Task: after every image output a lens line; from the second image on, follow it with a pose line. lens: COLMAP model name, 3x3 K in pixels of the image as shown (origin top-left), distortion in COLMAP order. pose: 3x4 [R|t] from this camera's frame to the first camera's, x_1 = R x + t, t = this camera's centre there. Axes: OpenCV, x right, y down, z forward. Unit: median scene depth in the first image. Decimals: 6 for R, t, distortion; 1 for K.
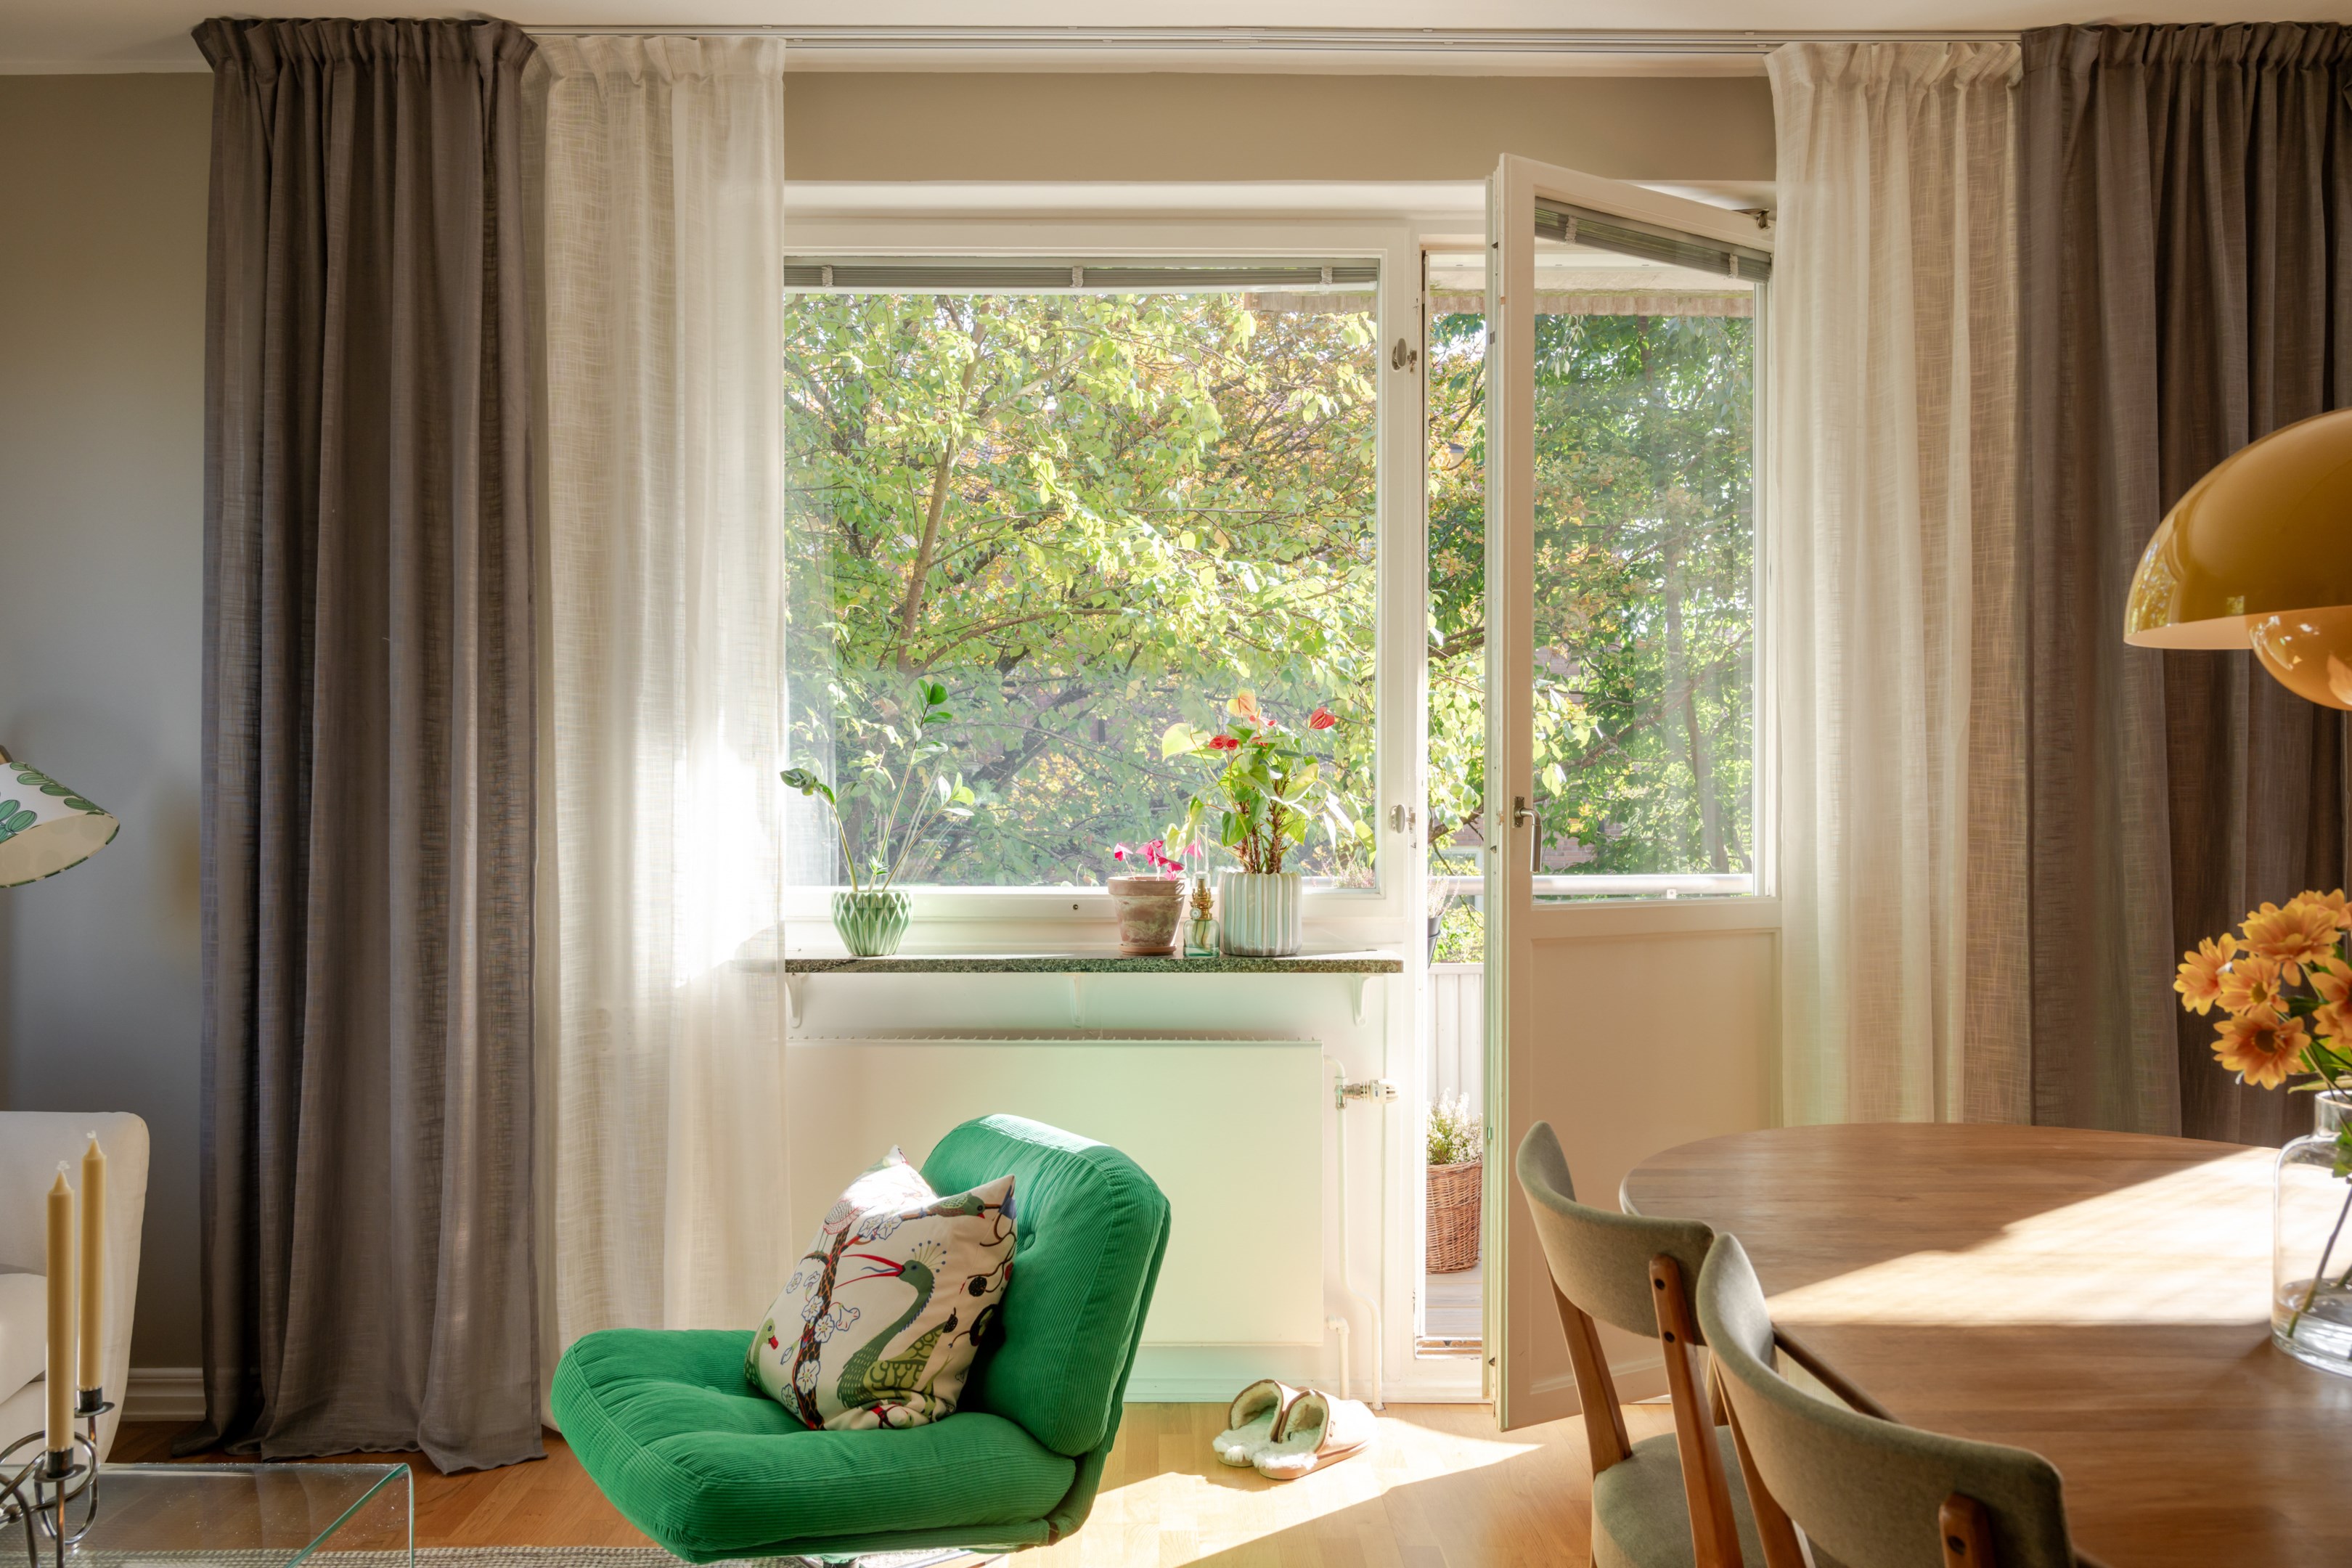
lens RADIAL K [[1643.2, 0, 1175.2], [0, 1643.2, 837.1], [0, 0, 1]] dist [-0.008627, -0.002495]
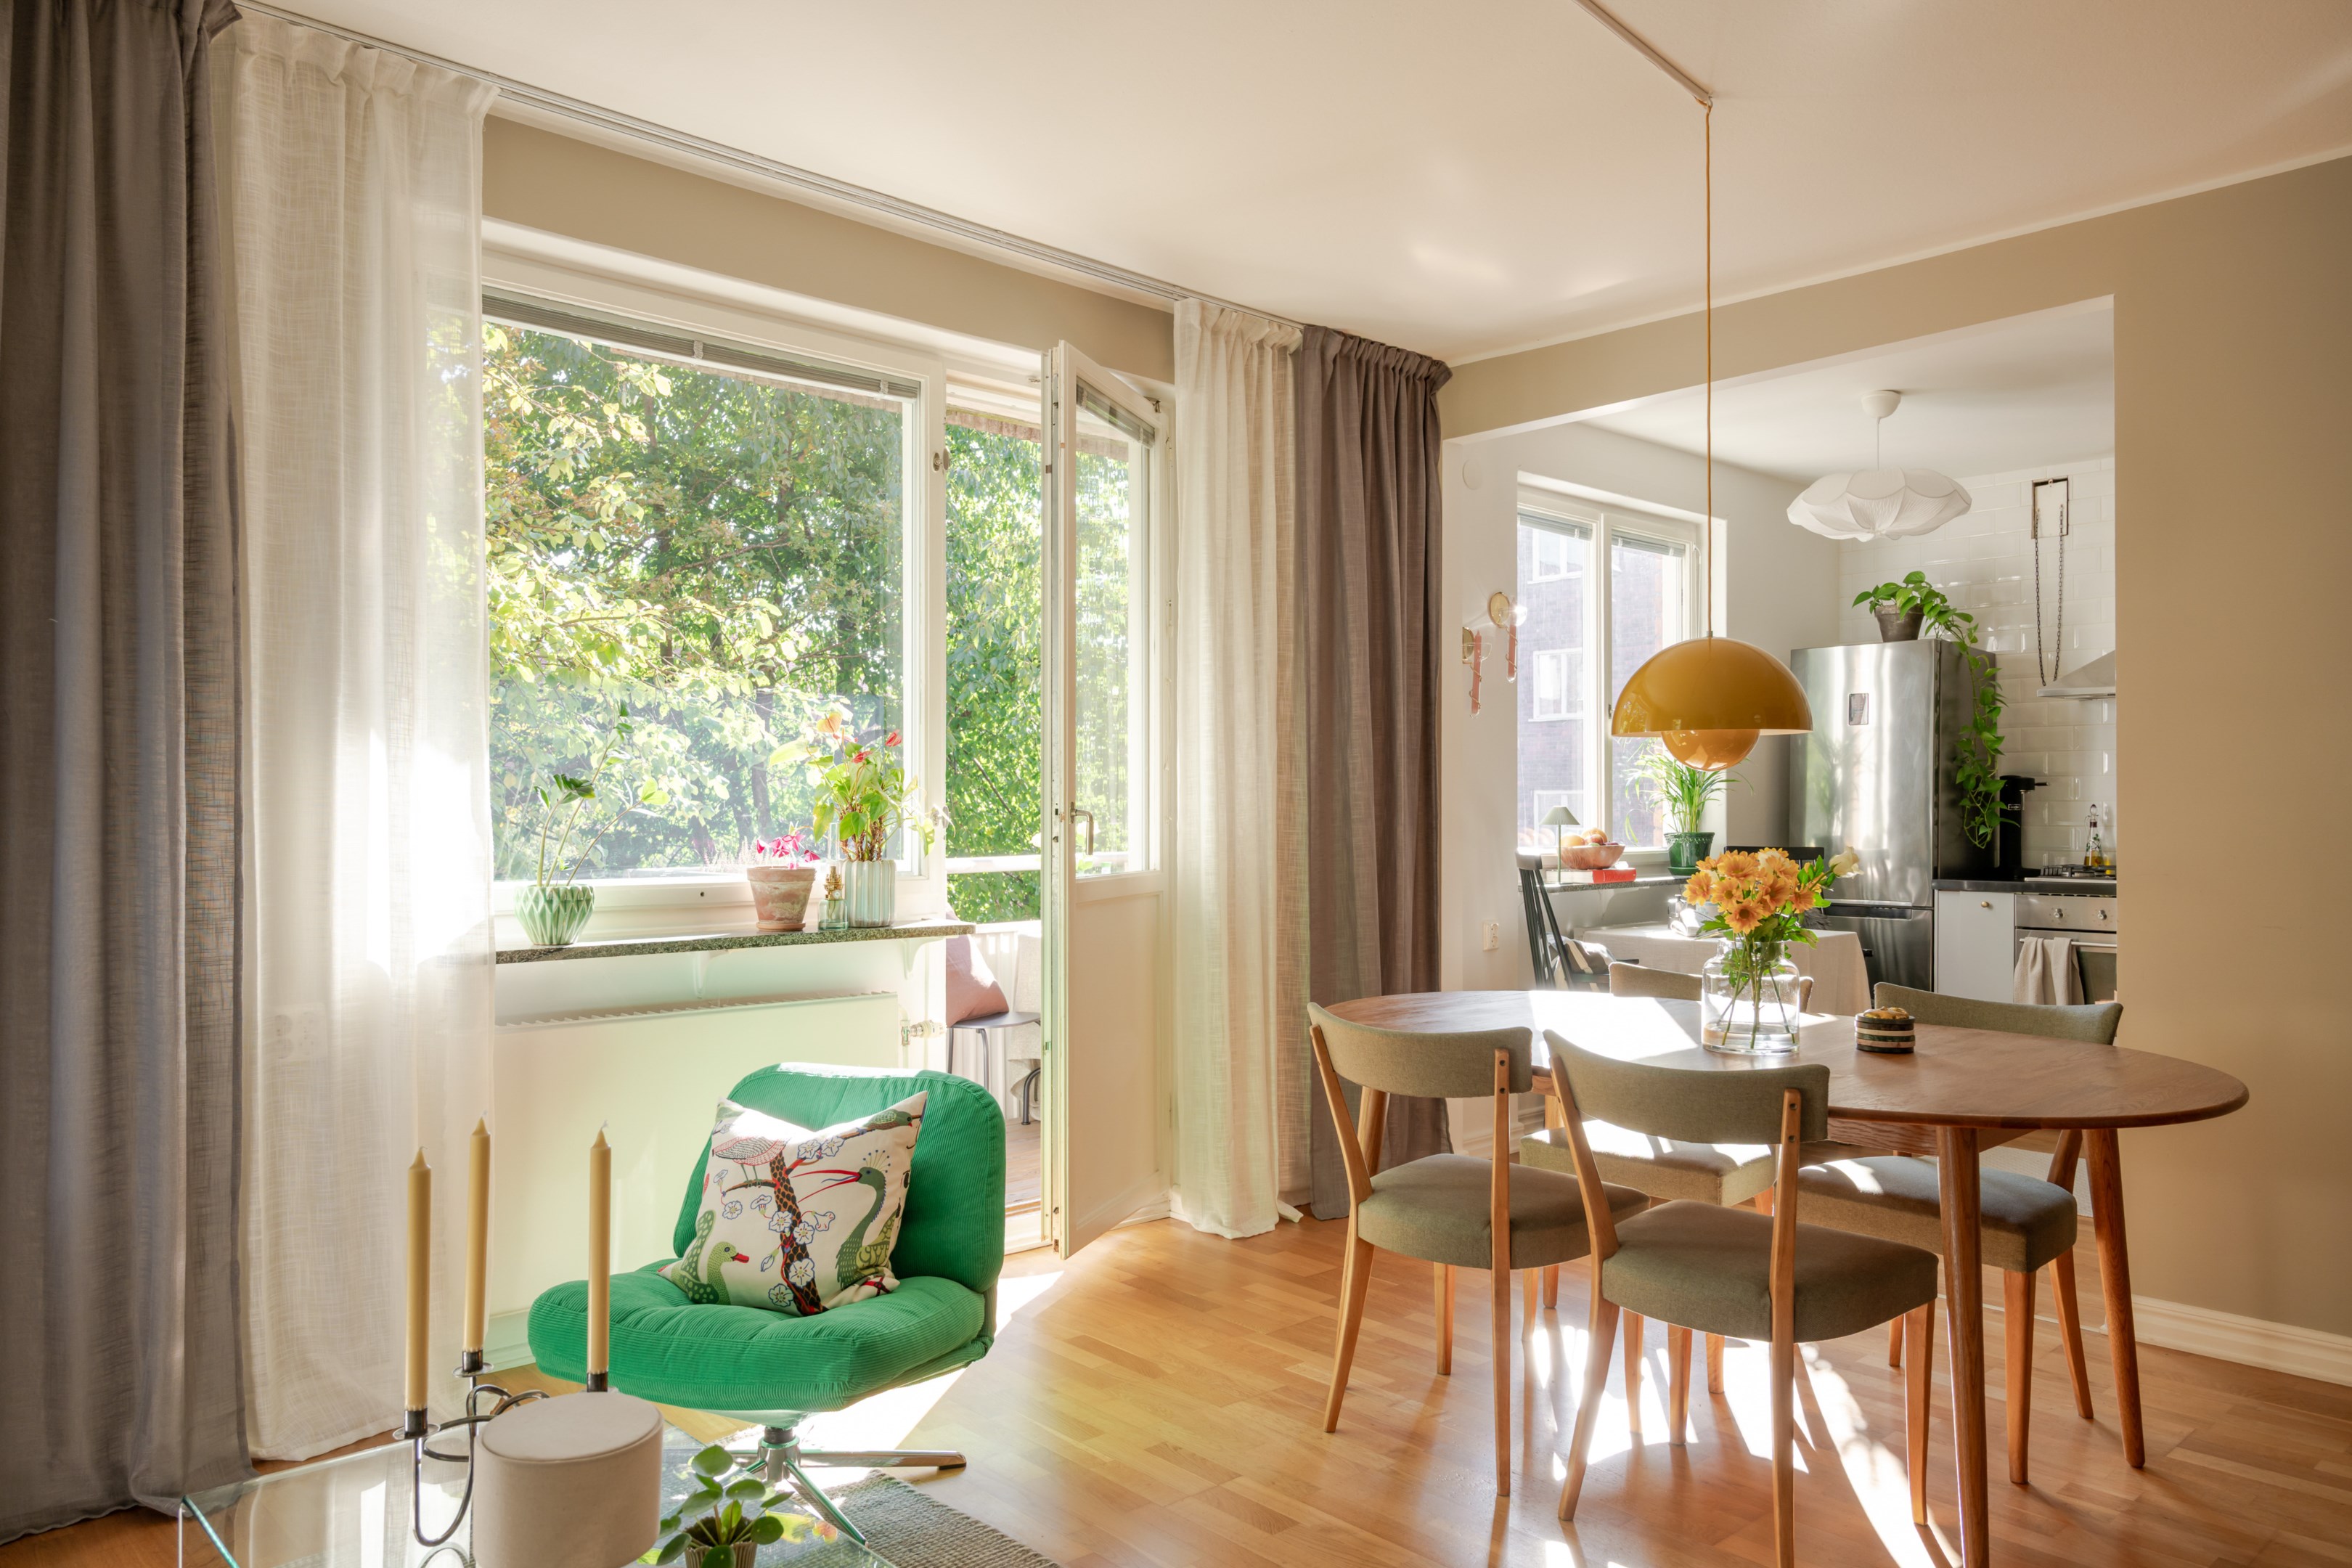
lens RADIAL K [[1583.3, 0, 1185.0], [0, 1583.3, 823.9], [0, 0, 1]] dist [-0.027597, 0.001851]
pose [[0.731223, -0.005732, 0.682114, -0.608042], [0.010278, 0.999944, -0.002616, -0.000643], [-0.682061, 0.008923, 0.731241, -0.045410]]
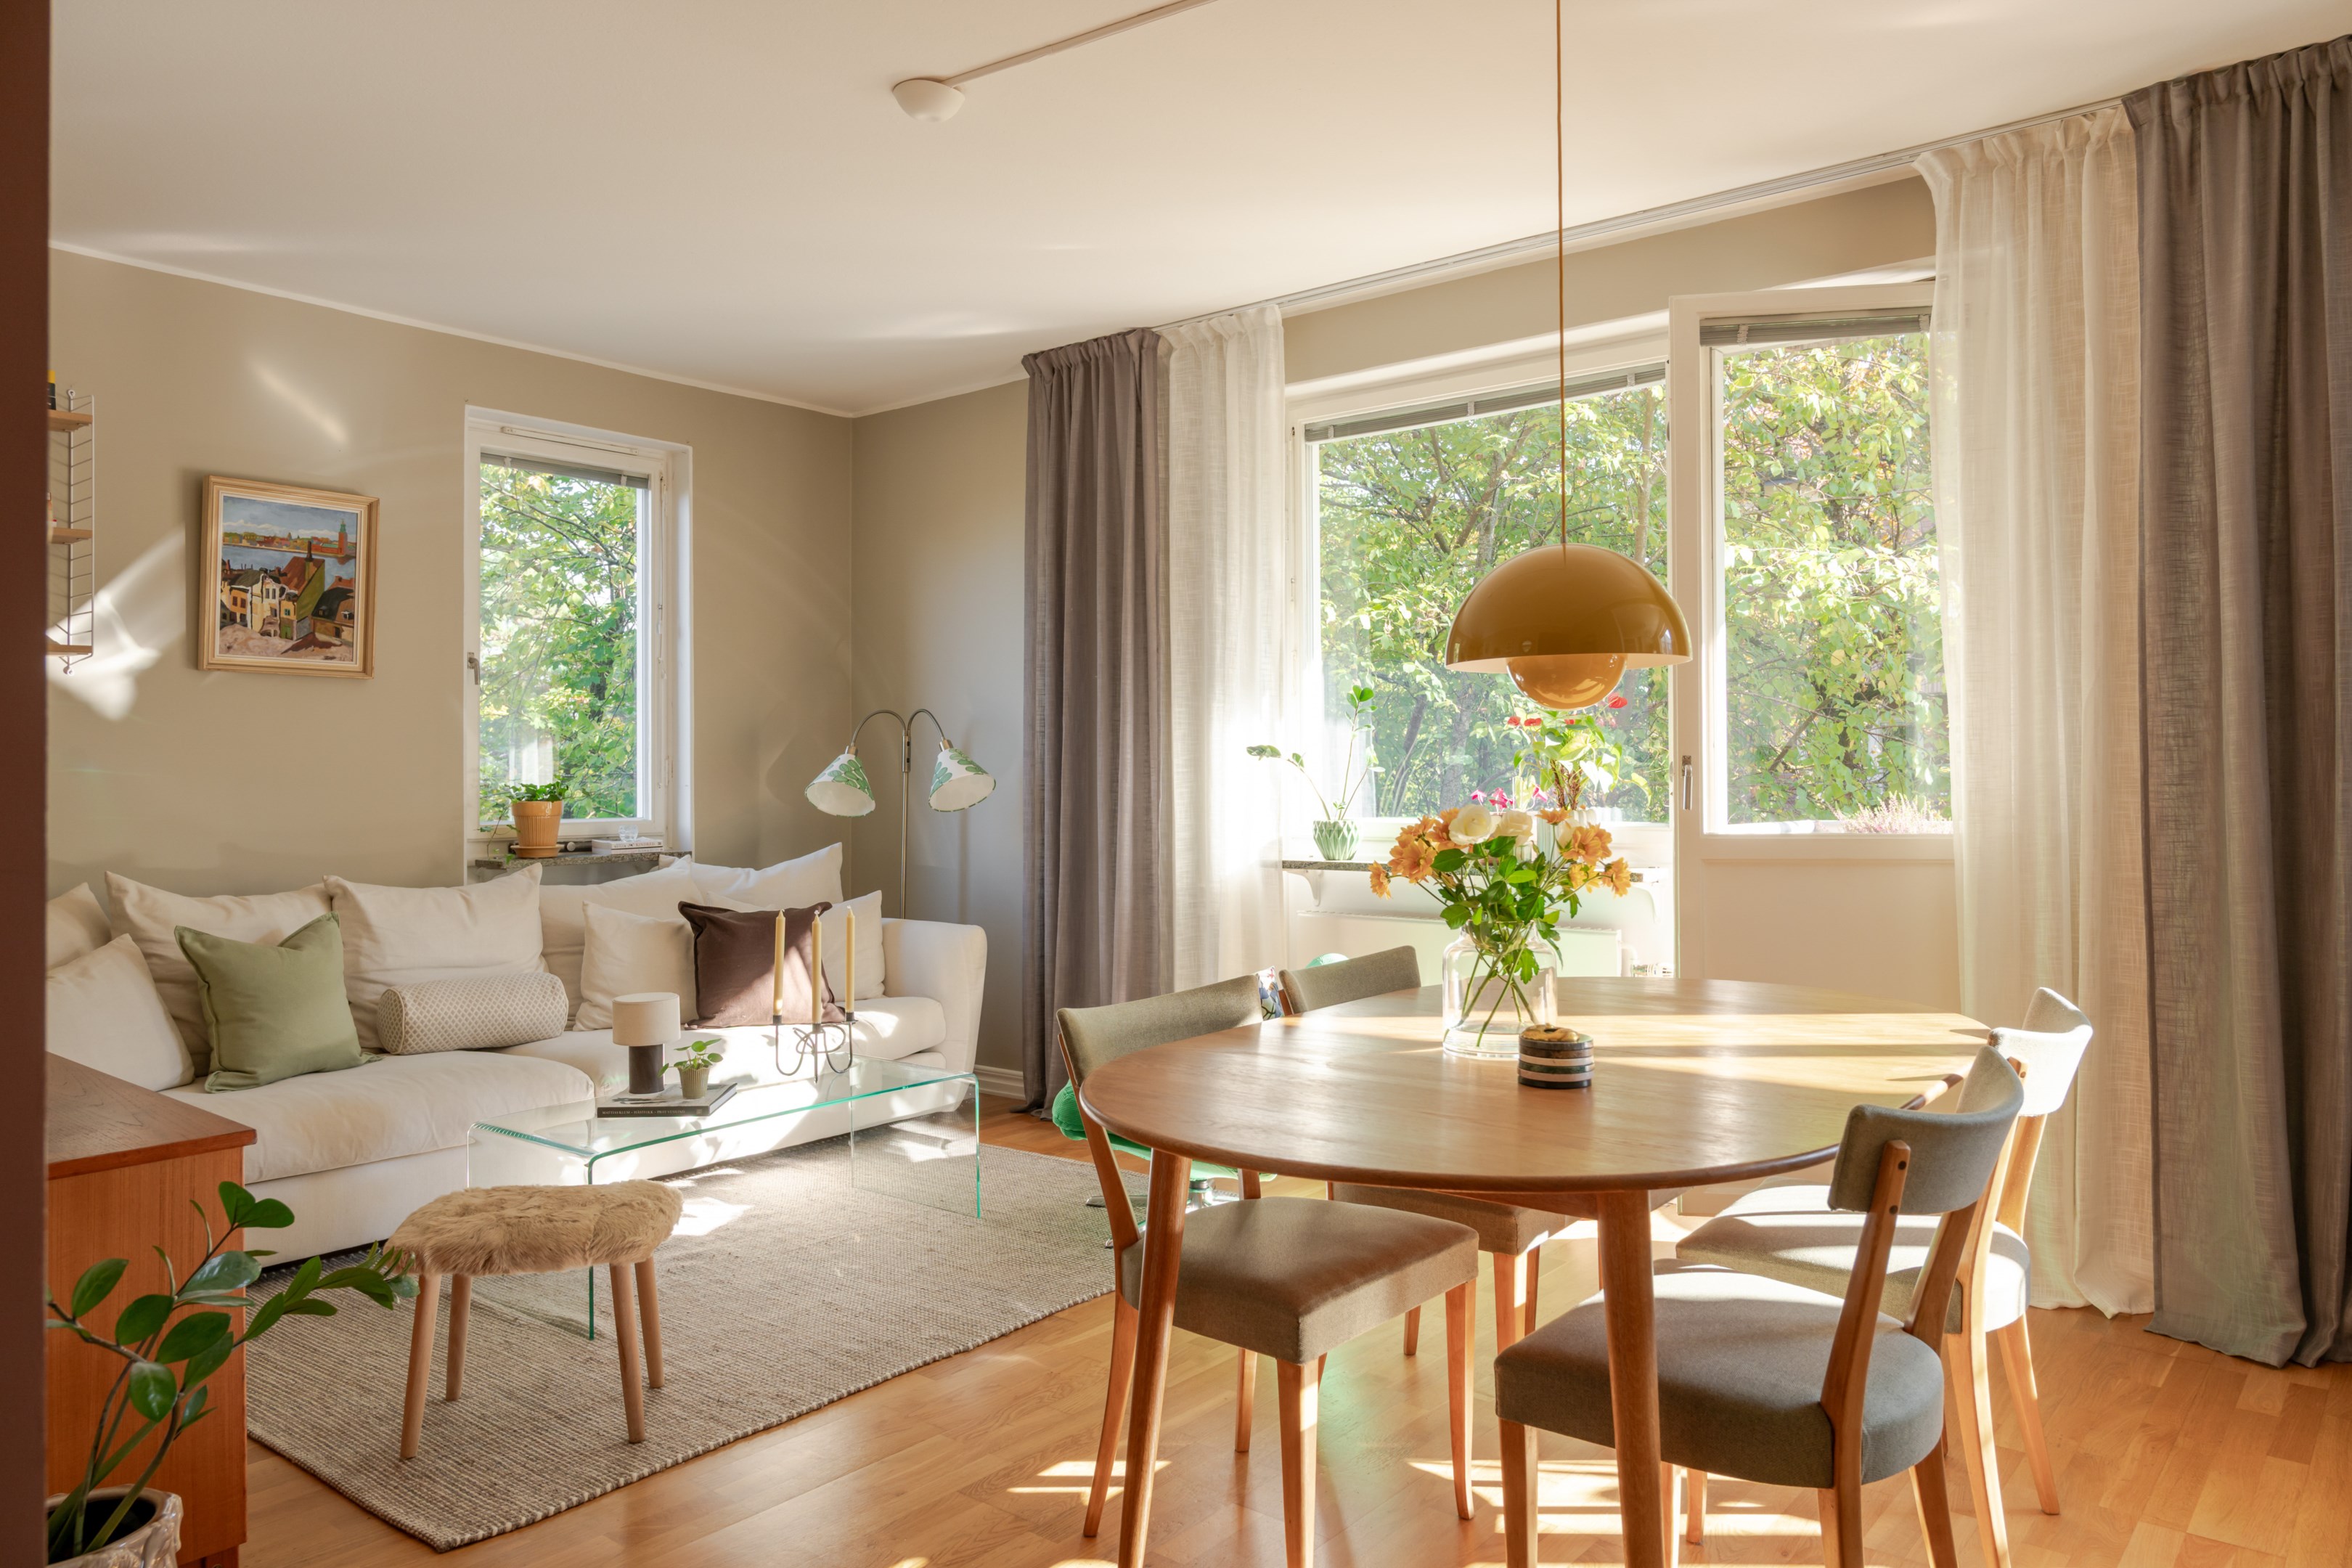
lens RADIAL K [[1567.4, 0, 1178.7], [0, 1567.4, 750.8], [0, 0, 1]] dist [-0.003927, -0.000992]
pose [[0.773376, -0.014893, -0.633772, 0.678440], [-0.001733, 0.999671, -0.025606, 0.005405], [0.633945, 0.020902, 0.773096, -0.277001]]
